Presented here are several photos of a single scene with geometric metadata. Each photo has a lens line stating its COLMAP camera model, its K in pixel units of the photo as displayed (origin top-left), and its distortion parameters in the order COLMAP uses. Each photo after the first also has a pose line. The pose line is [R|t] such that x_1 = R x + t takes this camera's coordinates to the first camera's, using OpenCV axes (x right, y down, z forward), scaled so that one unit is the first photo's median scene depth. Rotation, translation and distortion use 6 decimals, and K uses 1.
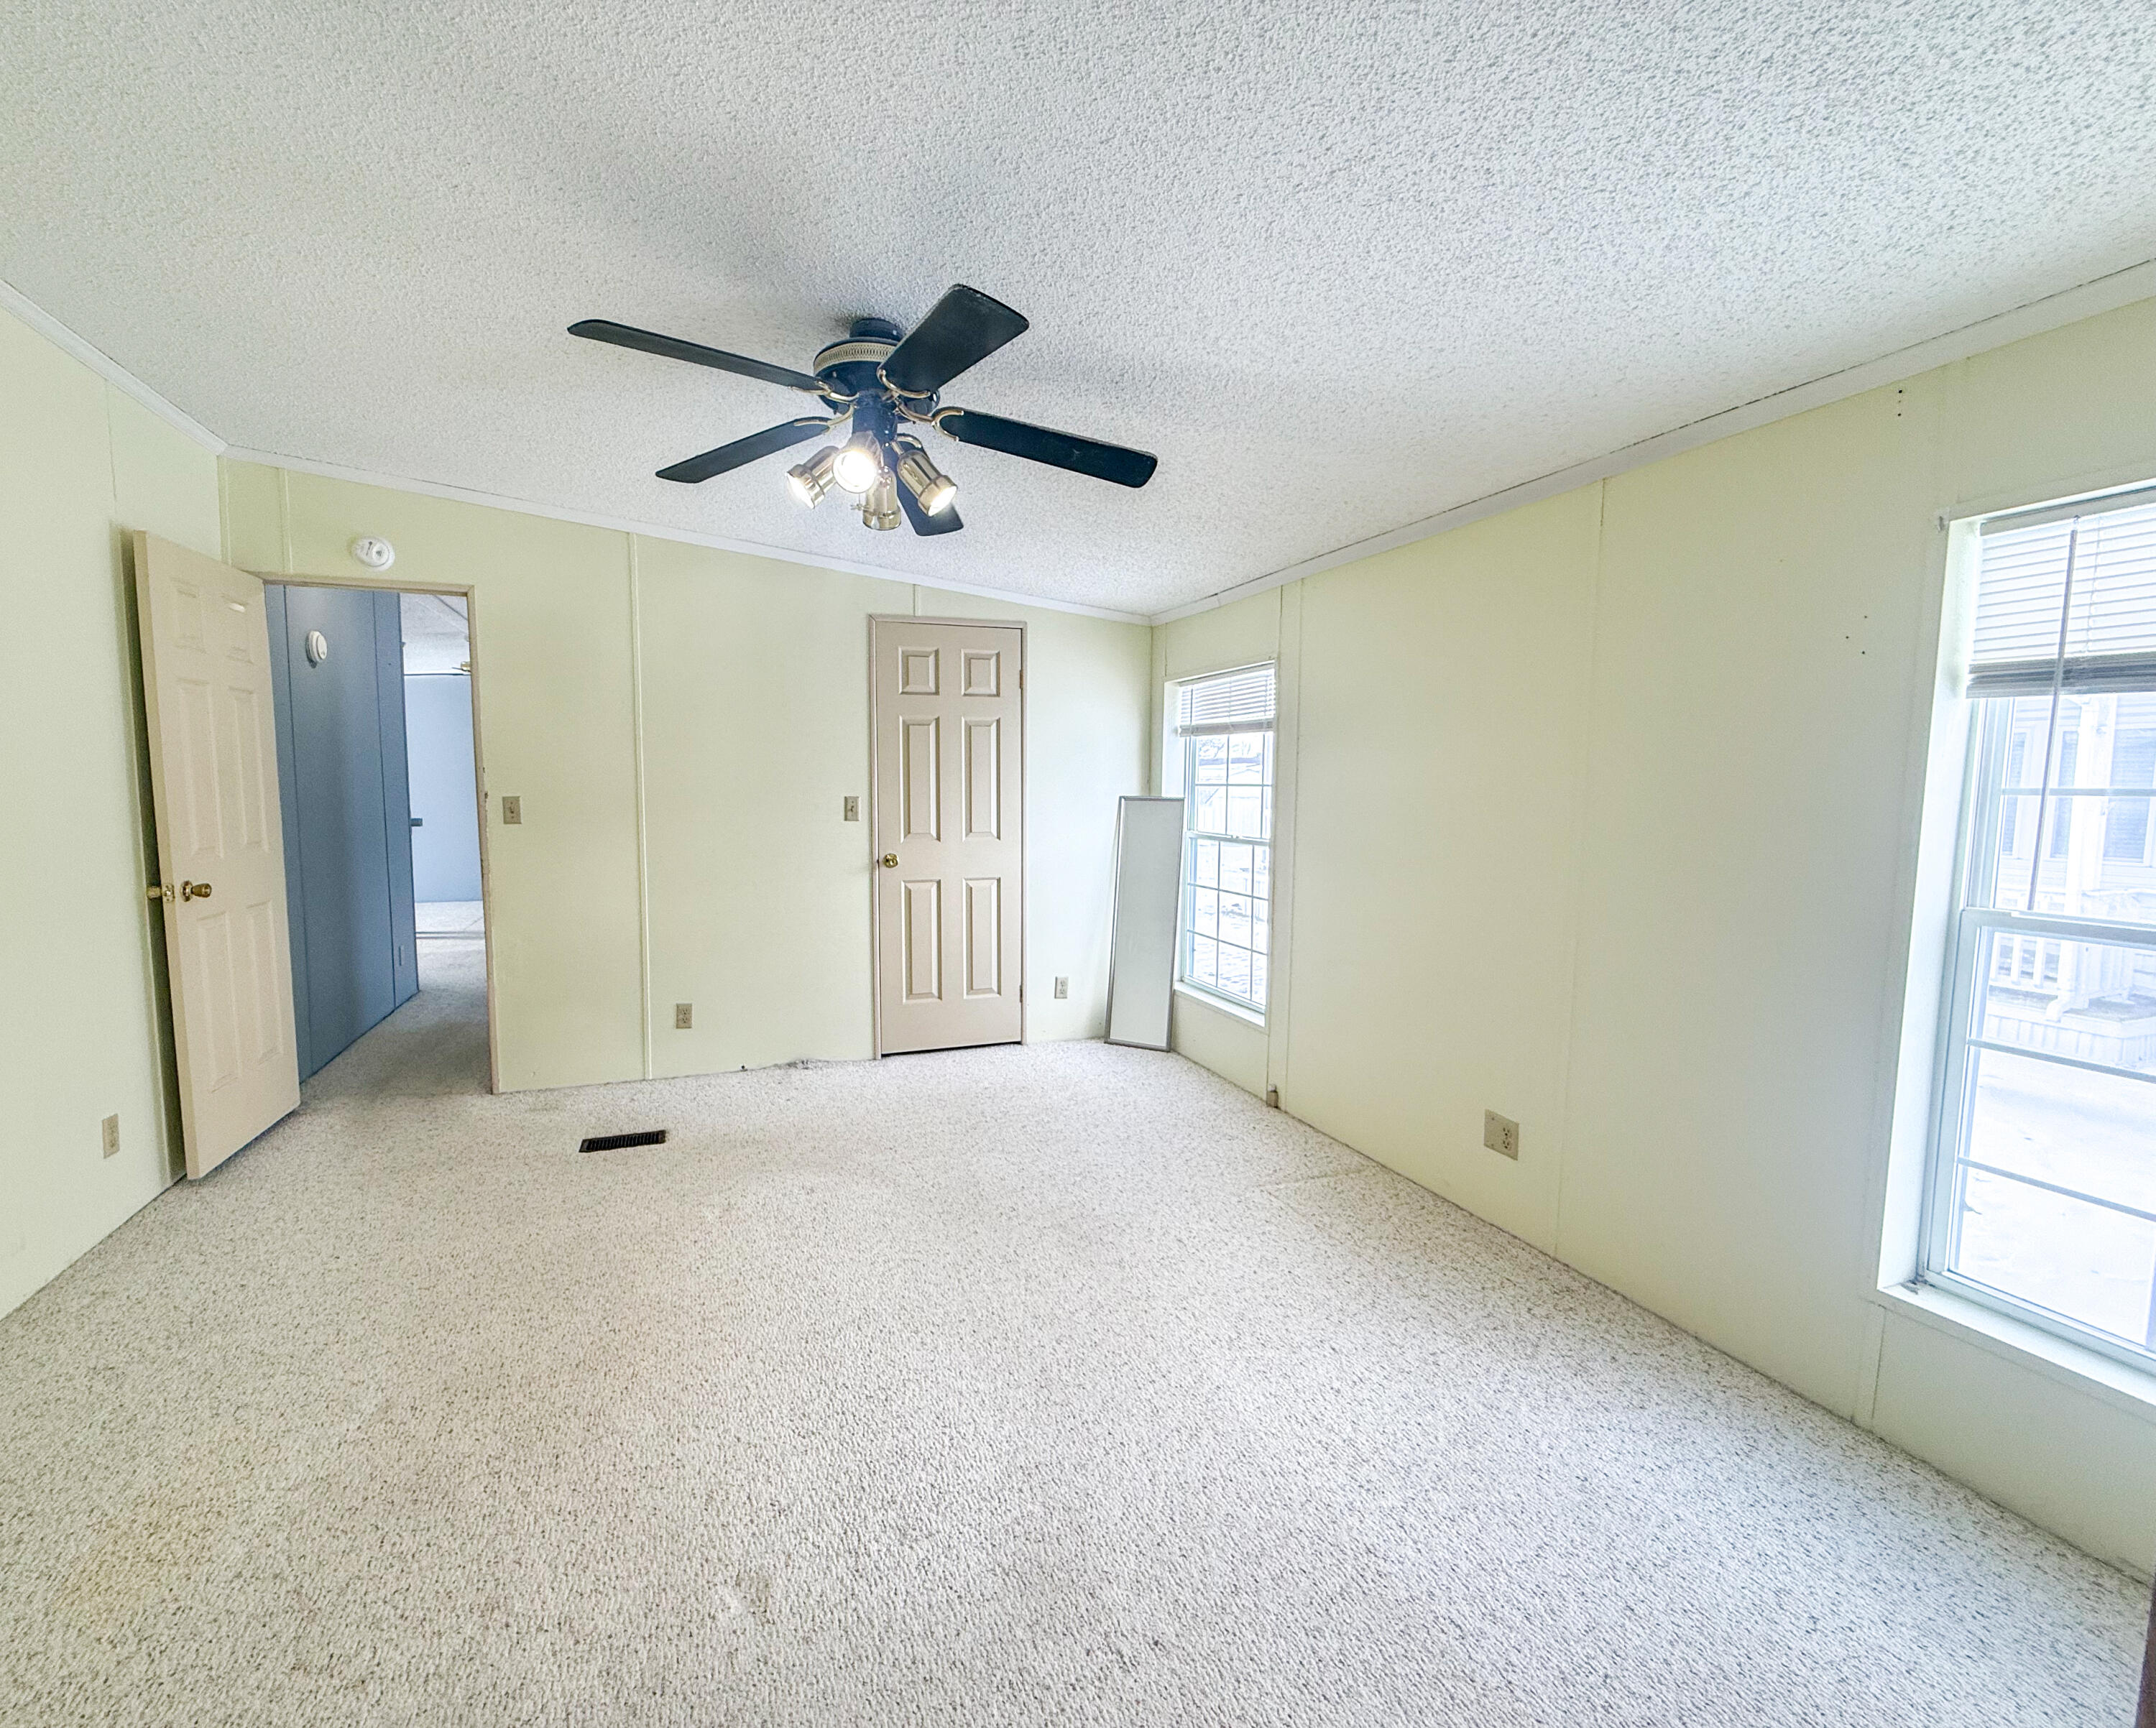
lens RADIAL K [[915.0, 0, 999.9], [0, 915.0, 861.7], [0, 0, 1]] dist [0.001141, -0.000358]
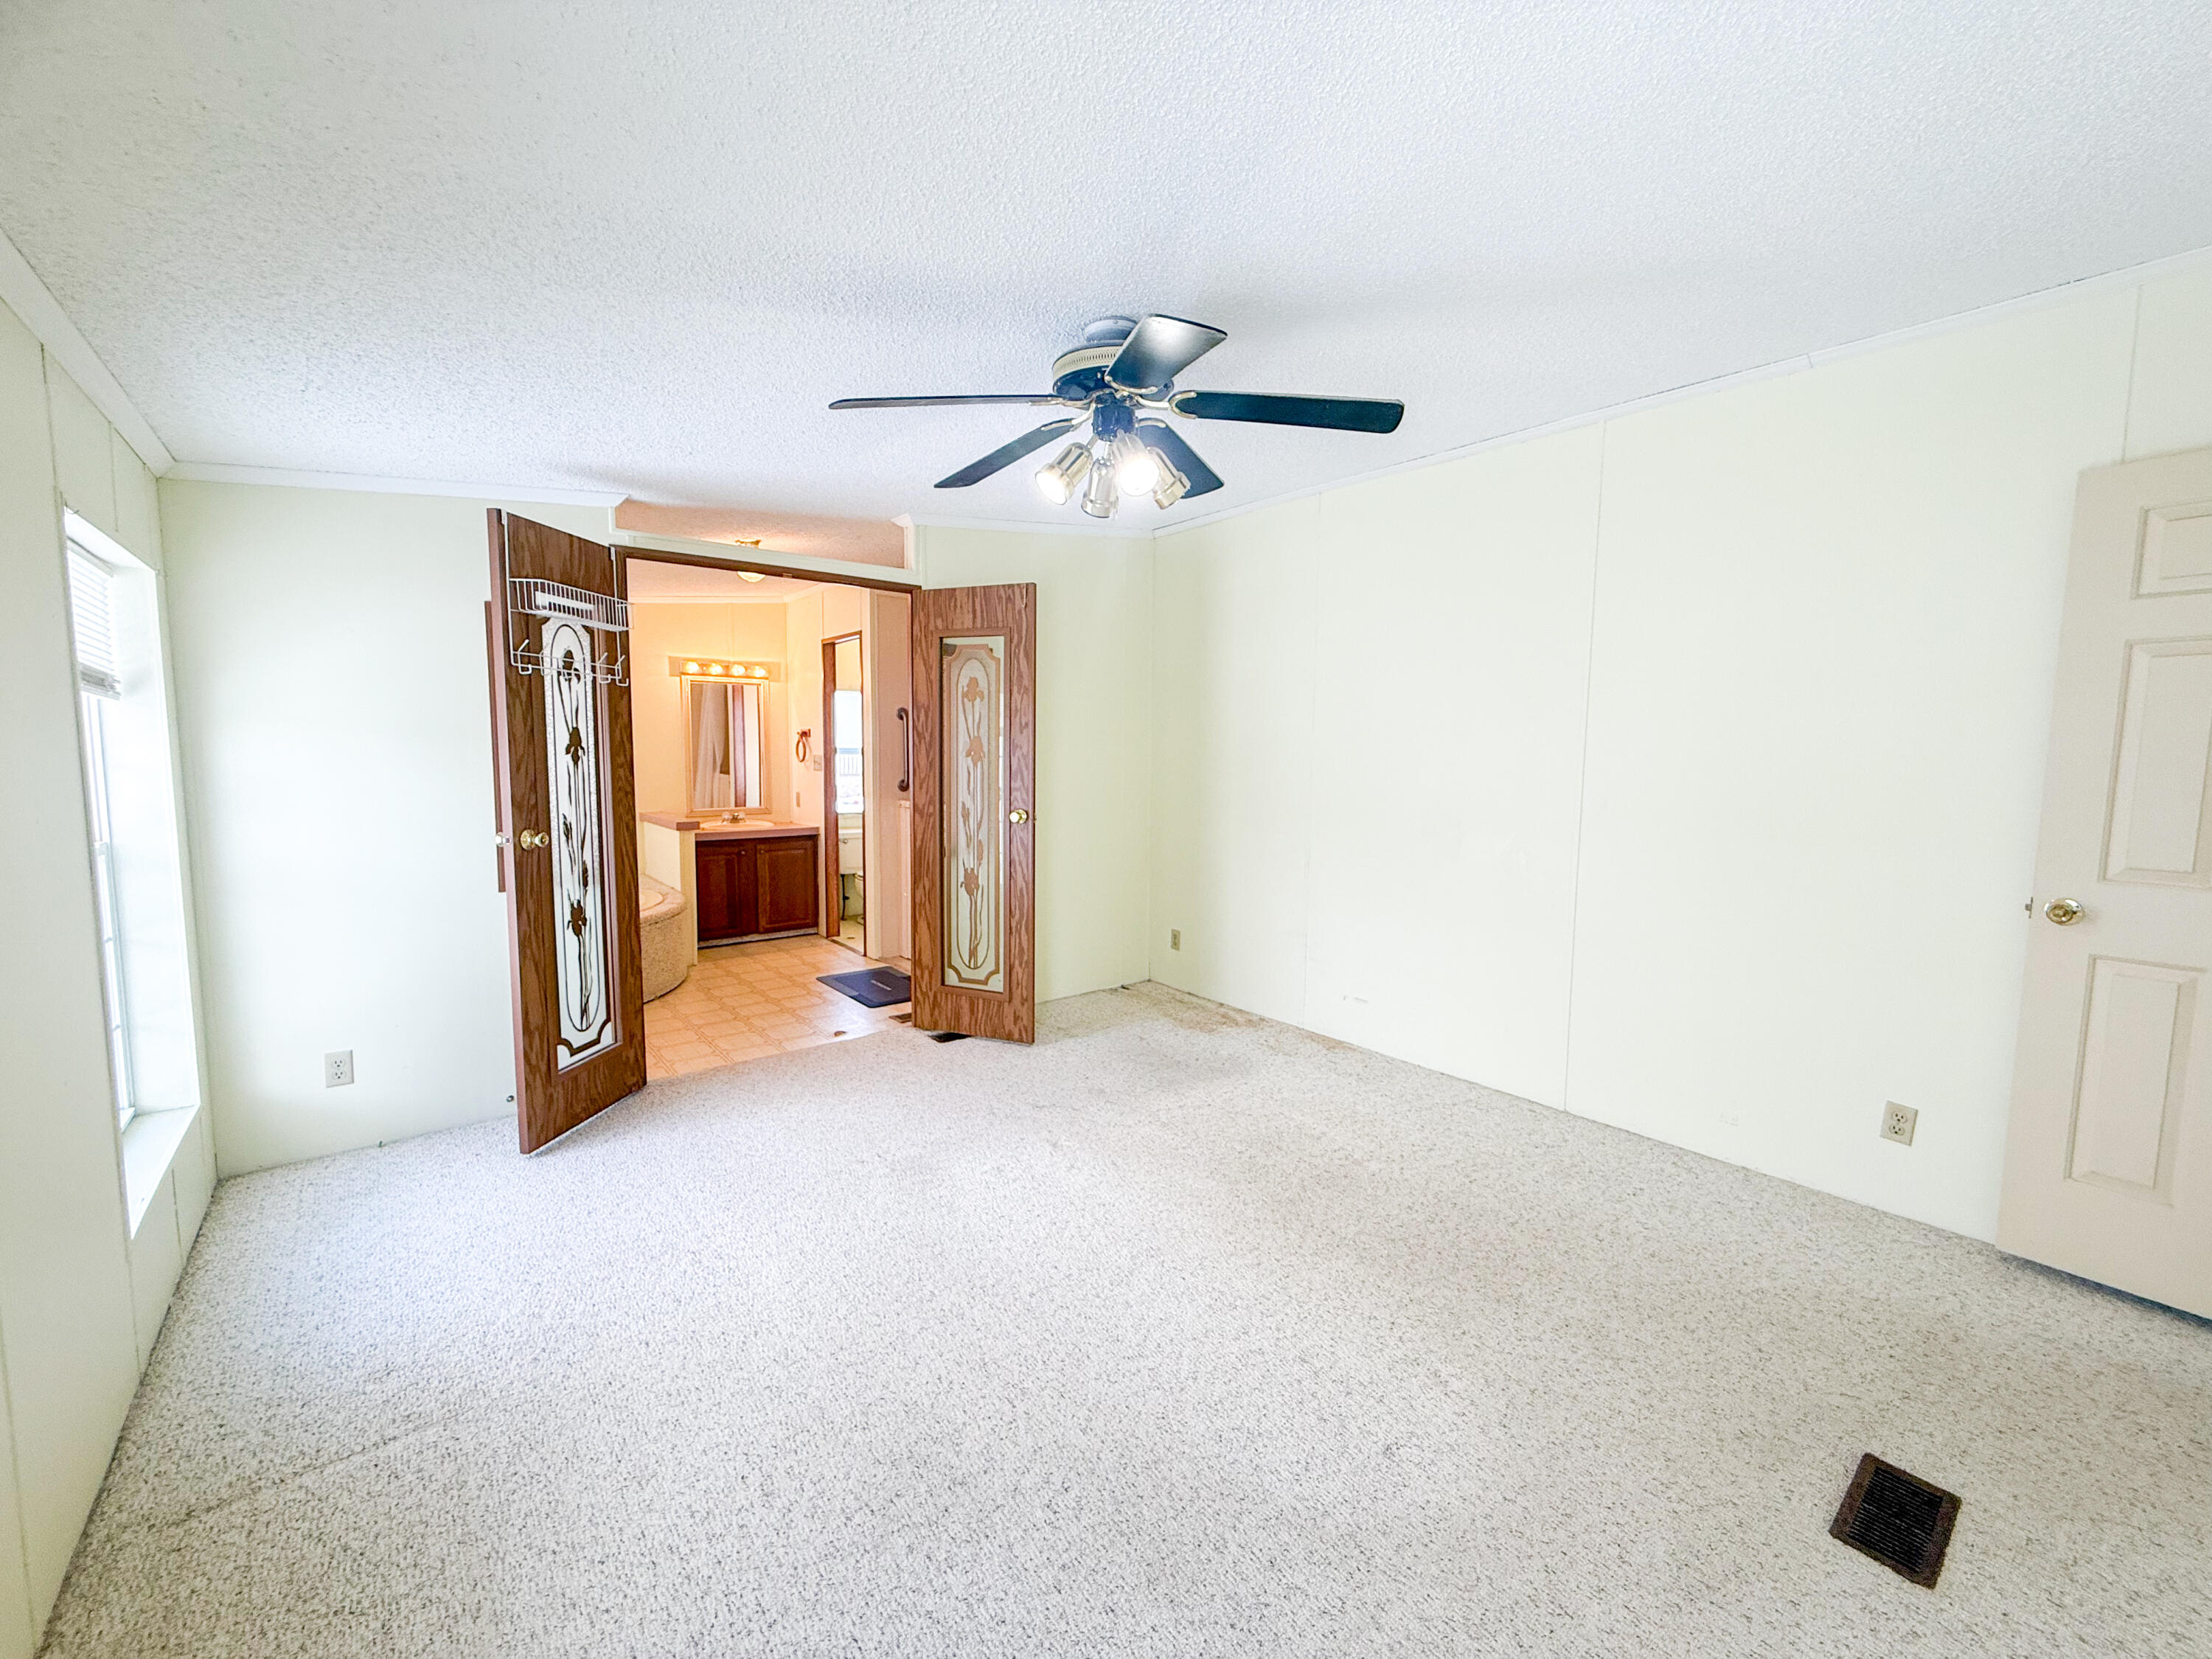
lens RADIAL K [[881.1, 0, 1106.0], [0, 881.1, 829.5], [0, 0, 1]] dist [0.015333, -0.000108]
pose [[-0.932744, 0.023789, -0.359753, 0.124779], [-0.042703, 0.983508, 0.175753, -0.102367], [0.358001, 0.179295, -0.916345, 1.032566]]
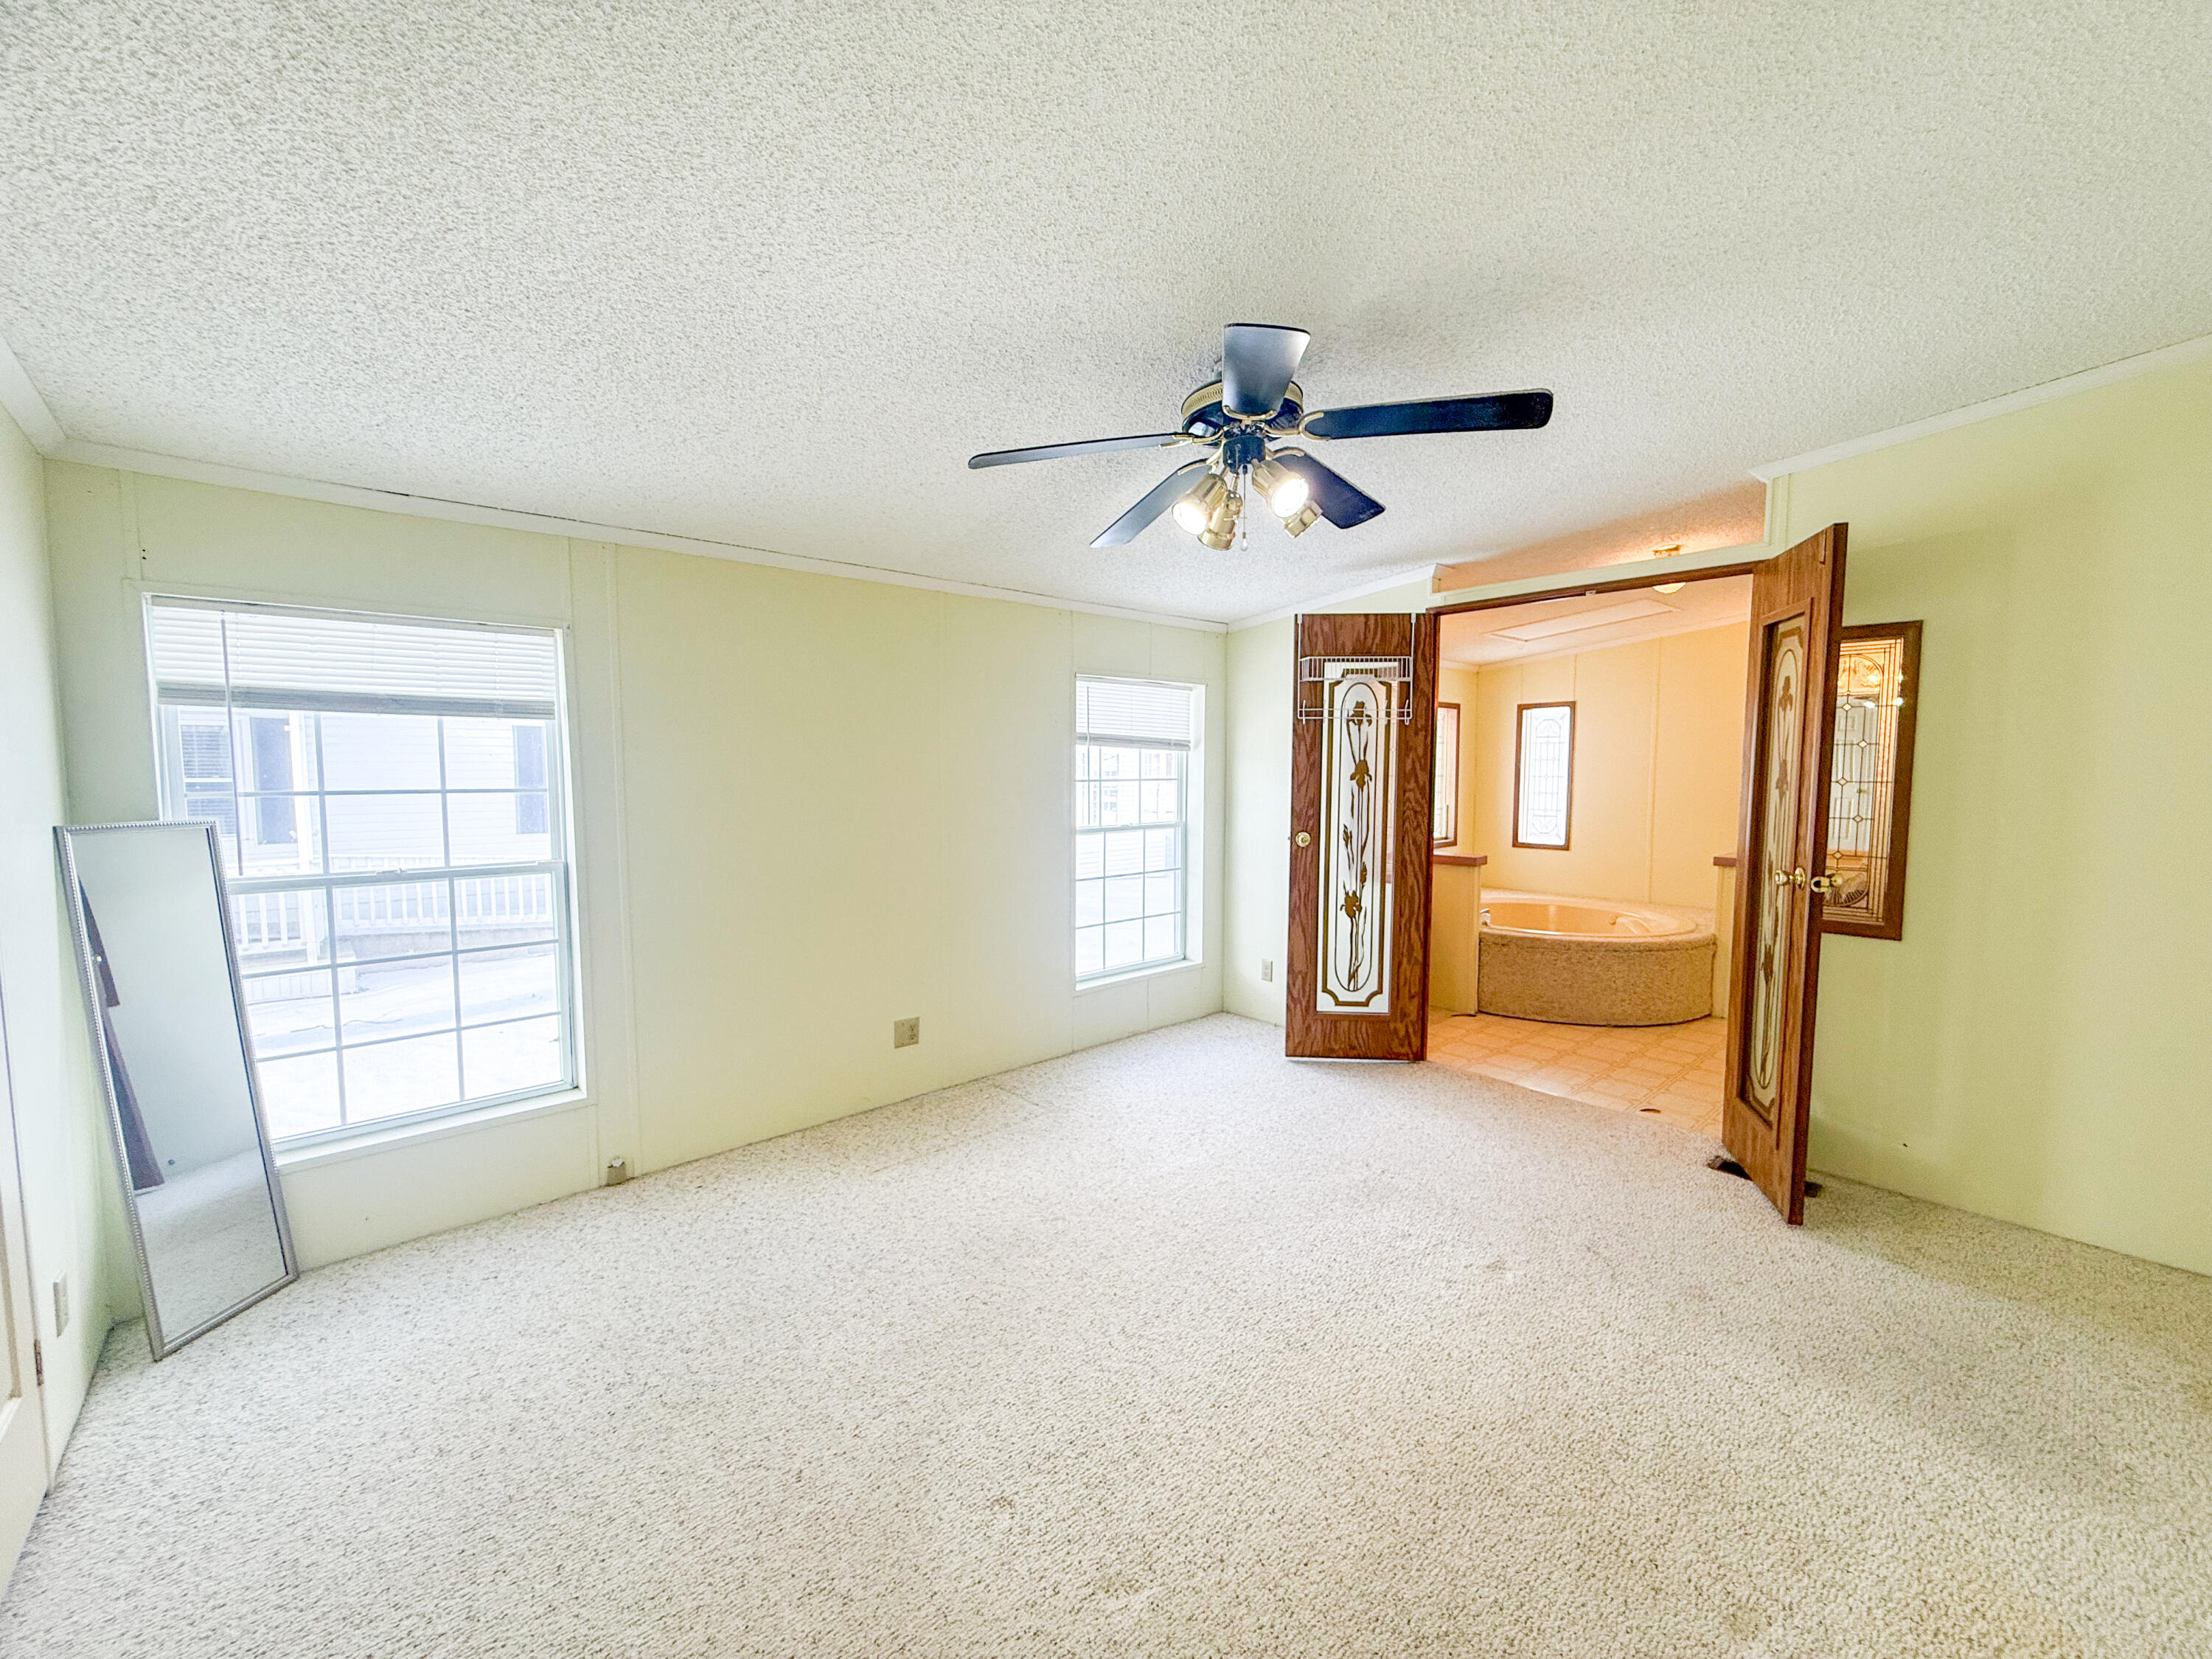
lens RADIAL K [[878.5, 0, 1093.8], [0, 878.5, 827.9], [0, 0, 1]] dist [0.001003, 0.000638]
pose [[-0.391873, -0.060019, 0.918059, -0.524952], [0.081080, 0.991734, 0.099444, -0.082405], [-0.916440, 0.113405, -0.383768, 0.822602]]
